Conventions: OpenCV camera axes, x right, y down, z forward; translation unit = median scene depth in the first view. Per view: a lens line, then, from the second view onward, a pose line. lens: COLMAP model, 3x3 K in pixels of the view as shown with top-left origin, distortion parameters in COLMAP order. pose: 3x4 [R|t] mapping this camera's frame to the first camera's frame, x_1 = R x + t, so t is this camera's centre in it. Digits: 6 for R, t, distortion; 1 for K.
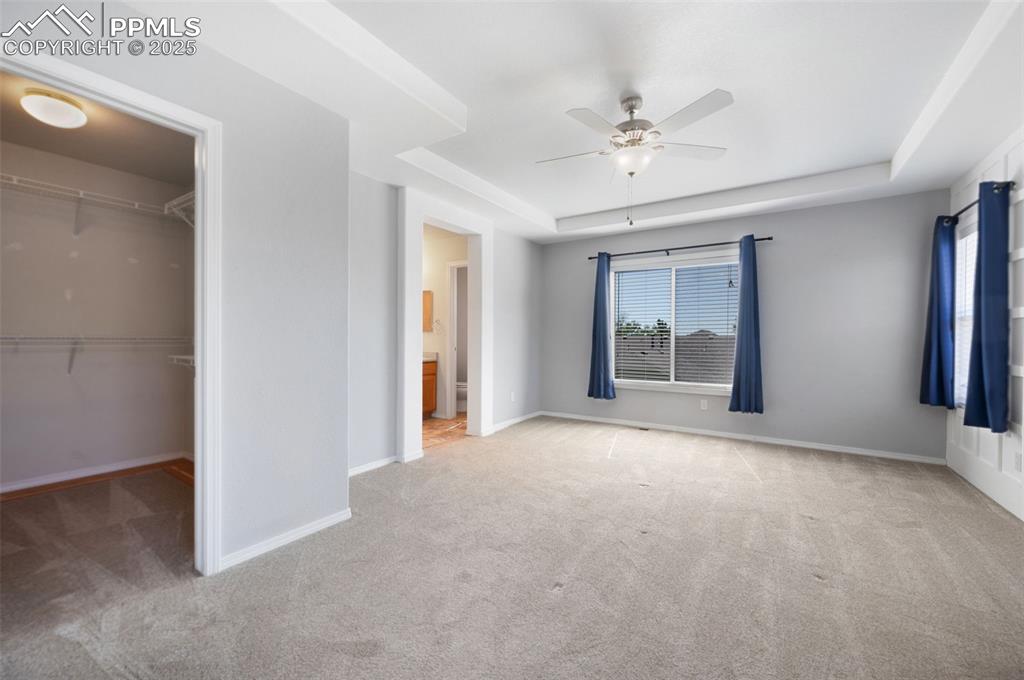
lens RADIAL K [[408.9, 0, 507.2], [0, 408.9, 344.6], [0, 0, 1]] dist [0.000176, 0.000142]
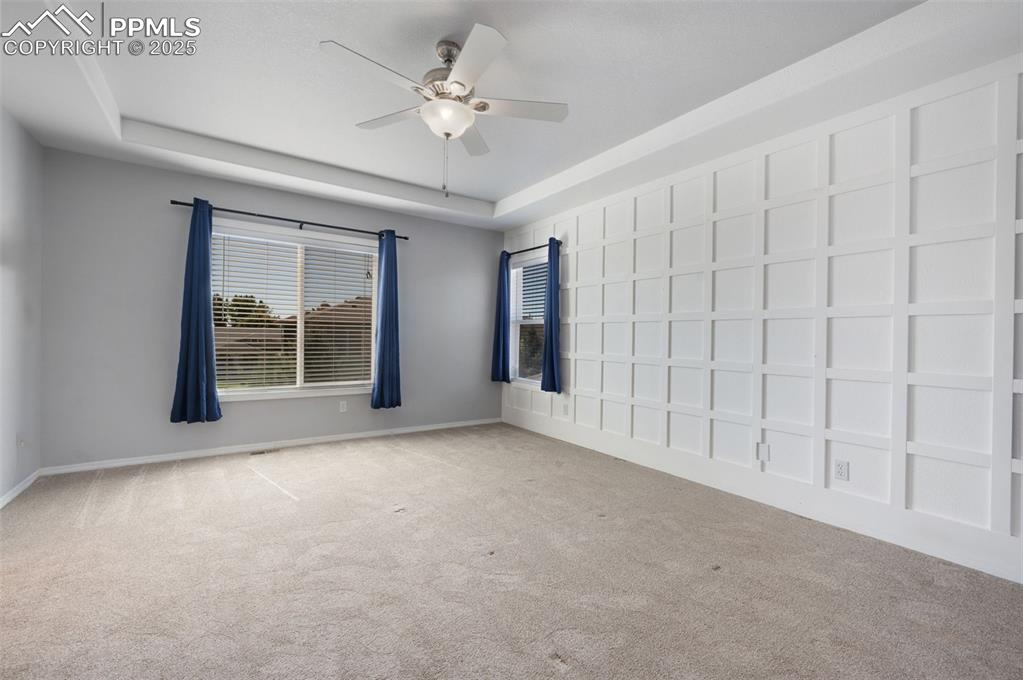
lens RADIAL K [[429.9, 0, 511.5], [0, 429.9, 340.0], [0, 0, 1]] dist [-0.000834, -0.000102]
pose [[0.357151, -0.004458, 0.934036, -0.321789], [-0.000262, 0.999988, 0.004873, -0.004155], [-0.934046, -0.001985, 0.357146, 0.390989]]
